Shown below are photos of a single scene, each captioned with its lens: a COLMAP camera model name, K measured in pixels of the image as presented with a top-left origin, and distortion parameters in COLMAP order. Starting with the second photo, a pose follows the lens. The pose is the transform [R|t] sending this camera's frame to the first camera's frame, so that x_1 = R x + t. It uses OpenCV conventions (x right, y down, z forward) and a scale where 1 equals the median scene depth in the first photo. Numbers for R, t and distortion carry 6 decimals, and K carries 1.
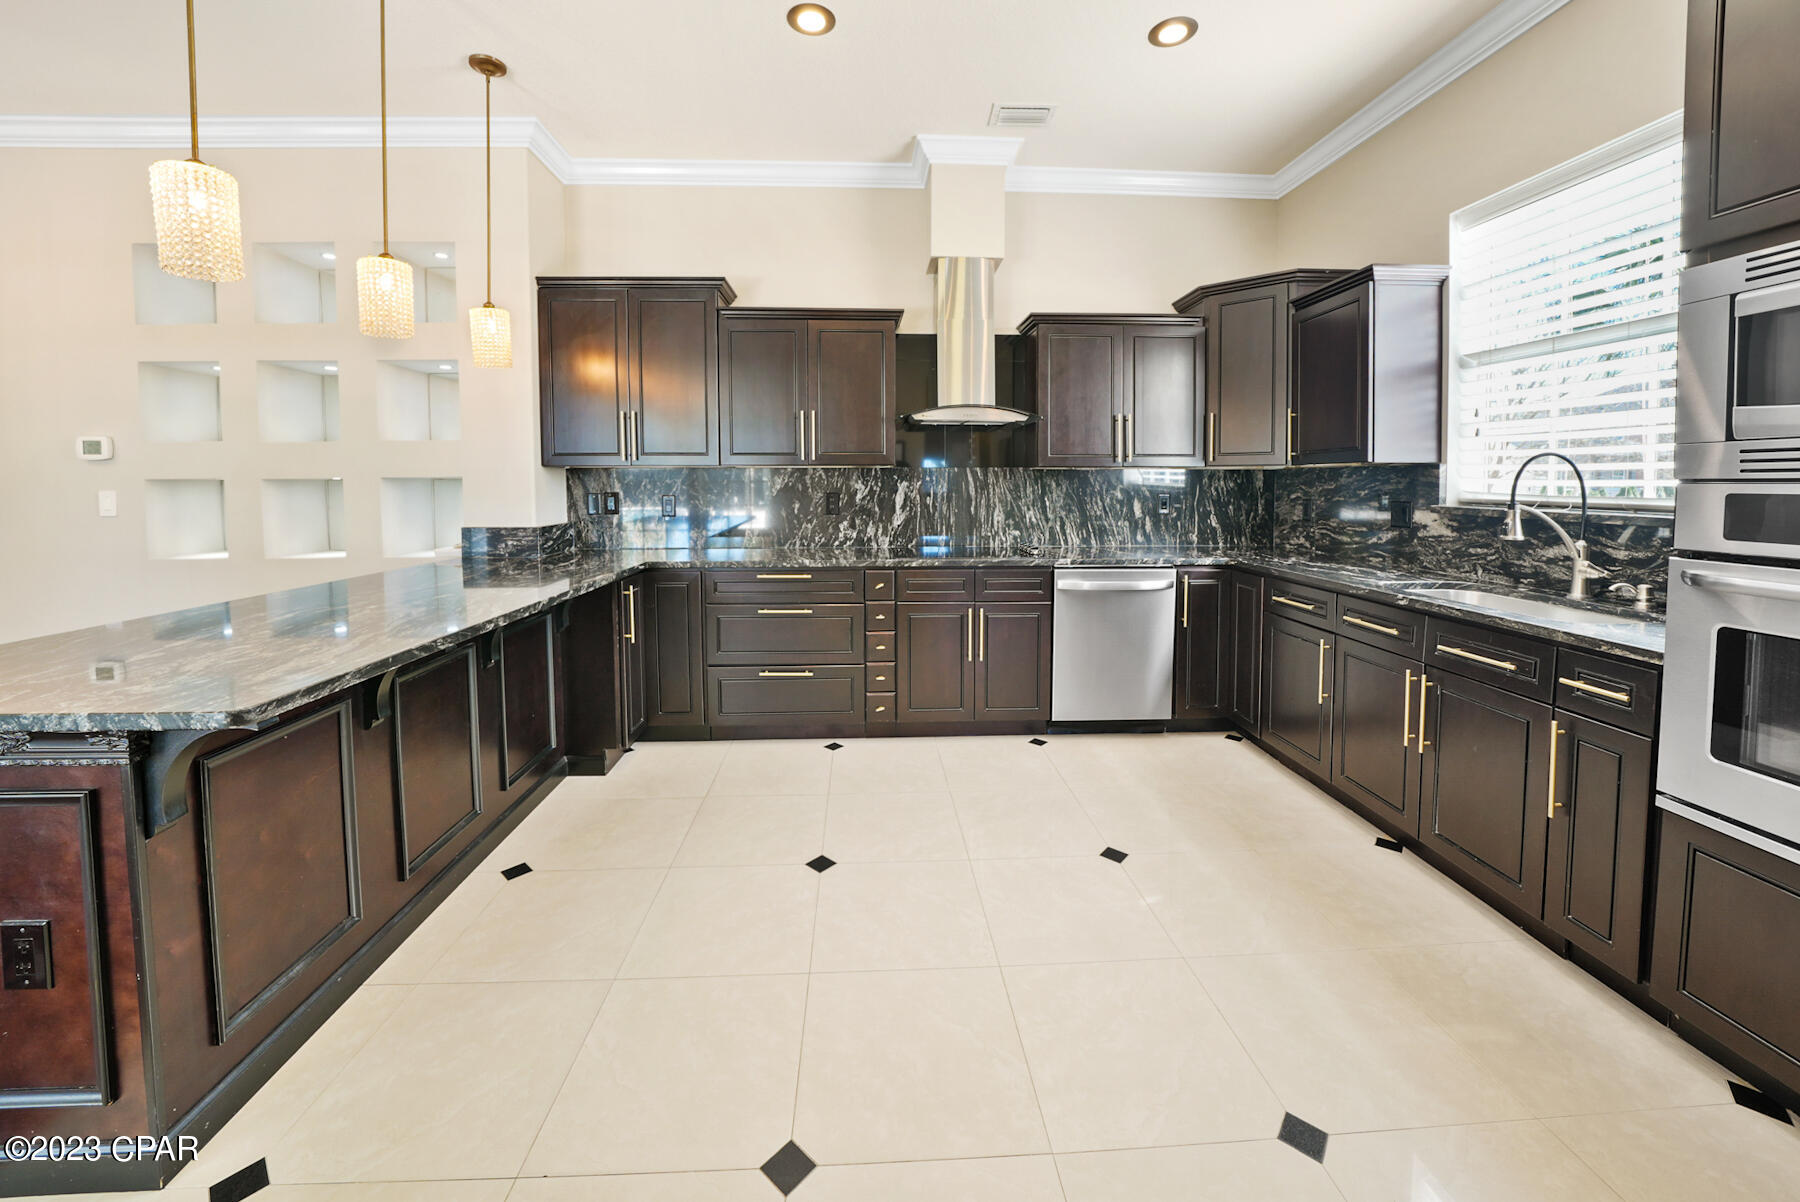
lens RADIAL K [[685.9, 0, 899.2], [0, 685.9, 502.4], [0, 0, 1]] dist [-0.000105, -0.000003]
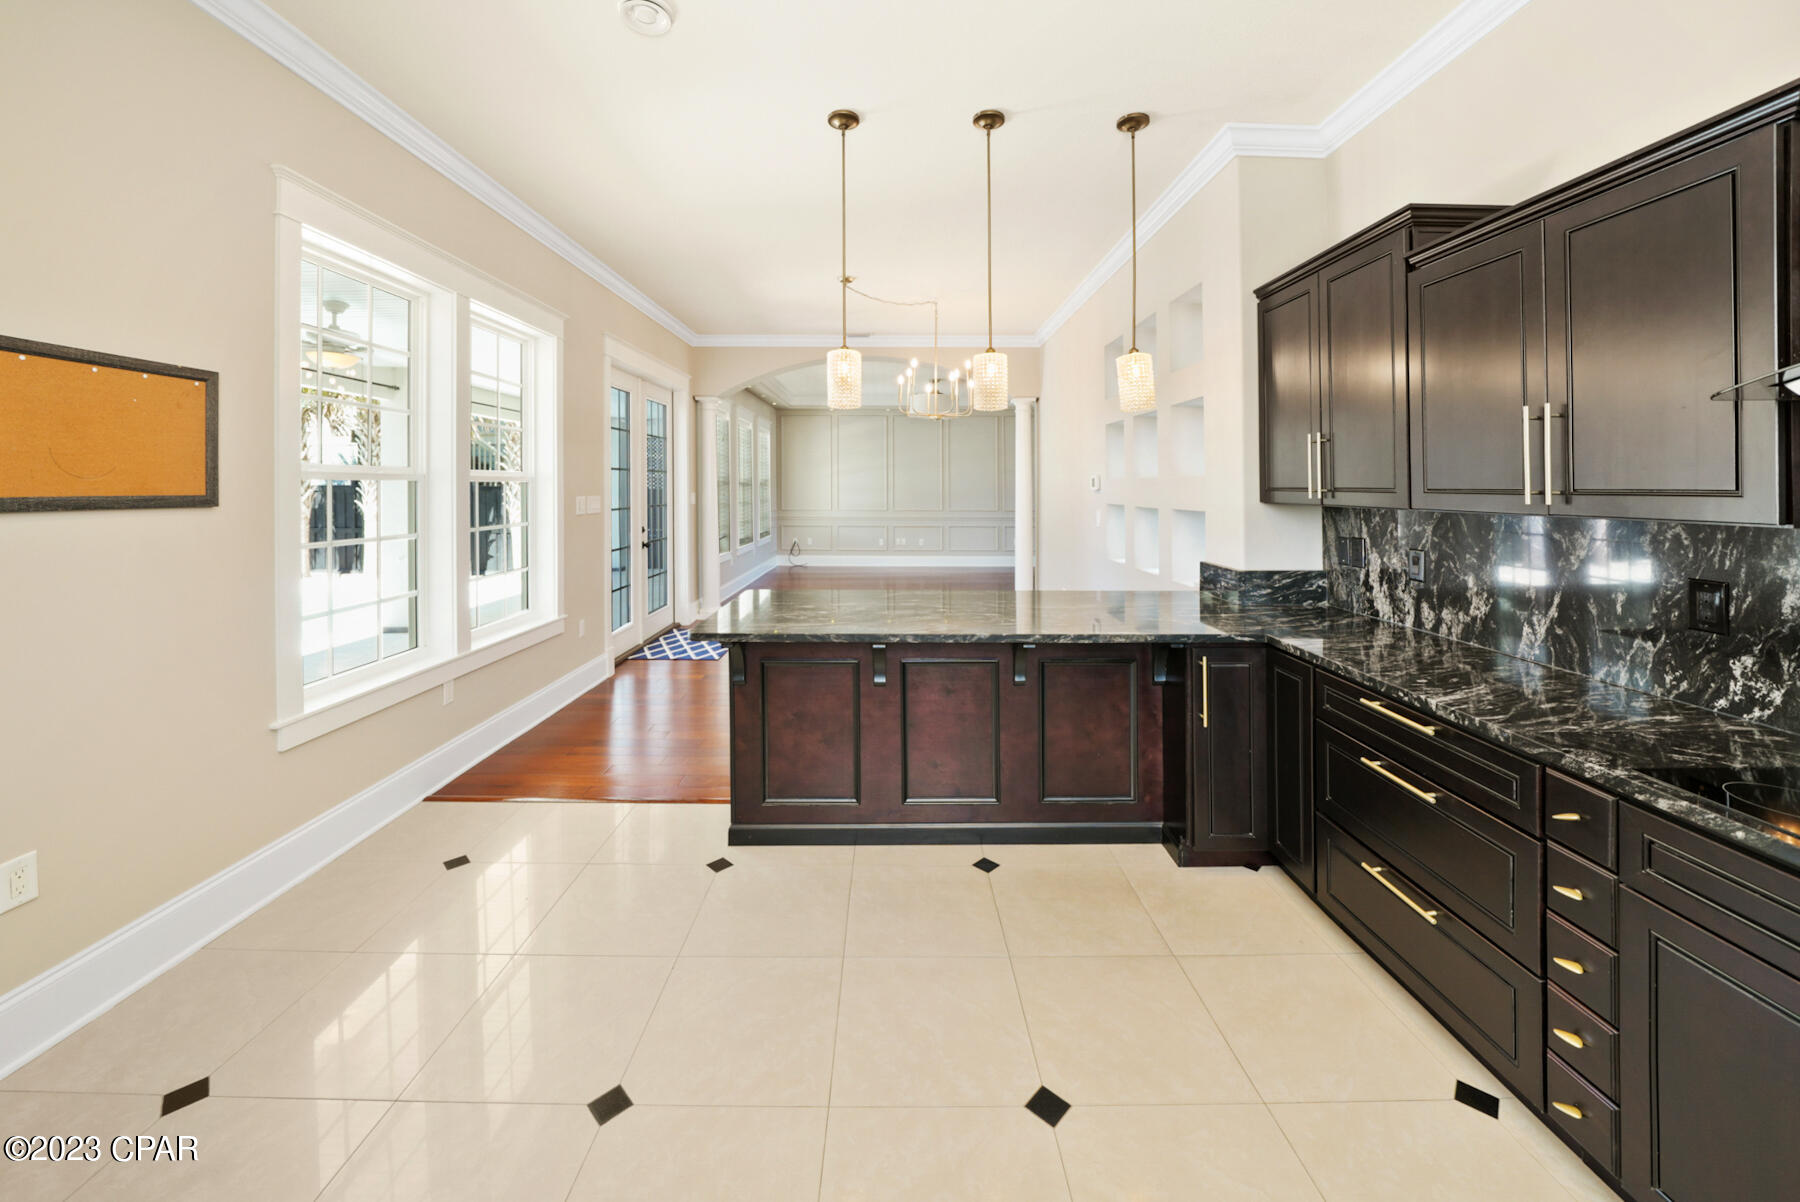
lens RADIAL K [[685.9, 0, 899.2], [0, 685.9, 502.4], [0, 0, 1]] dist [-0.000105, -0.000003]
pose [[-0.036903, 0.028781, -0.998904, 0.347006], [-0.035423, 0.998919, 0.030090, -0.058375], [0.998691, 0.036495, -0.035843, 0.526221]]
